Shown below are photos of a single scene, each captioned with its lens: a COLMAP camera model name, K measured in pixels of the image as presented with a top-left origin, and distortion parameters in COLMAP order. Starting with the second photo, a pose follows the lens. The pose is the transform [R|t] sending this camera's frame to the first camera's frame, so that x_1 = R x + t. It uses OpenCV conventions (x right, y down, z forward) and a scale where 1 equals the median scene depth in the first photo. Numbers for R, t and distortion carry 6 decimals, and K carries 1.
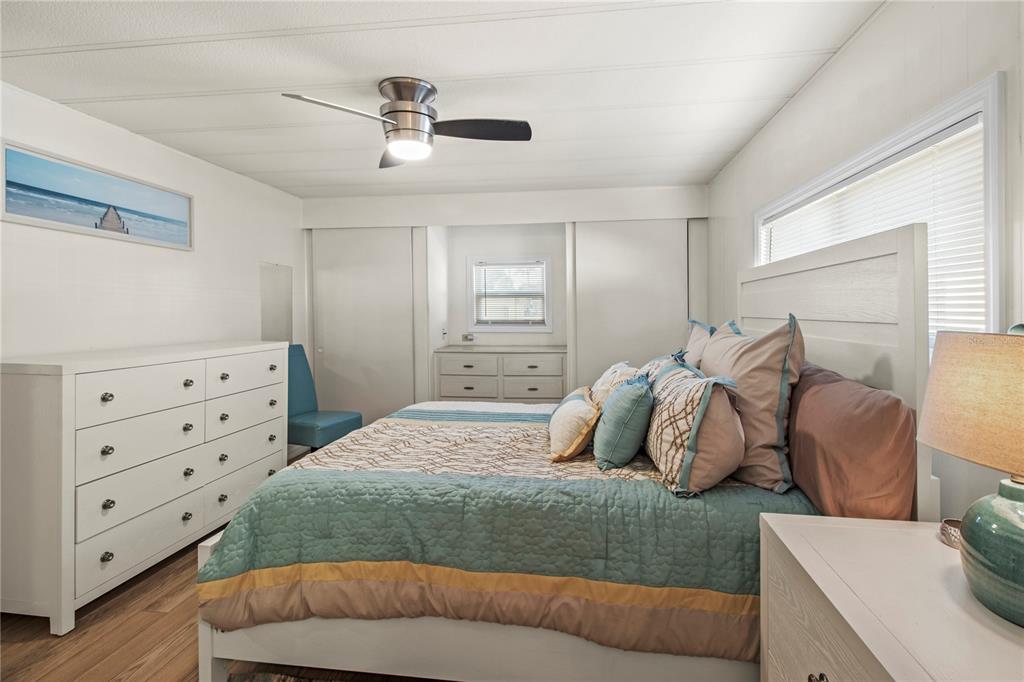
lens RADIAL K [[476.6, 0, 527.2], [0, 476.6, 309.3], [0, 0, 1]] dist [0.002142, -0.000228]
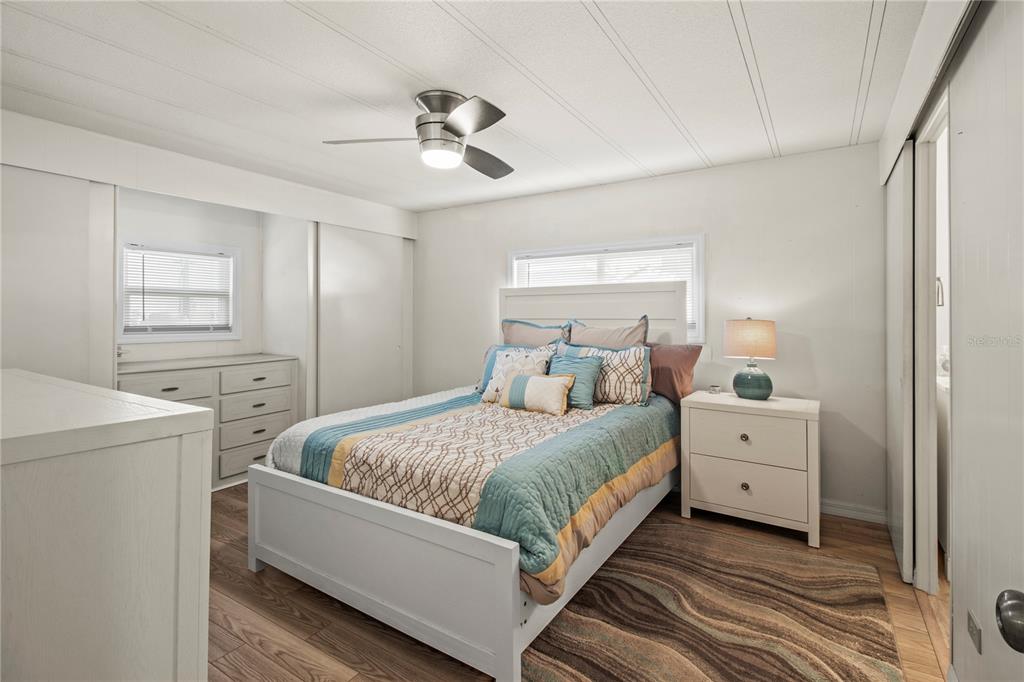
lens RADIAL K [[476.6, 0, 527.2], [0, 476.6, 309.3], [0, 0, 1]] dist [0.002142, -0.000228]
pose [[0.410897, 0.017174, 0.911520, -0.748798], [-0.005915, 0.999852, -0.016172, 0.008332], [-0.911663, 0.001253, 0.410937, 0.271474]]
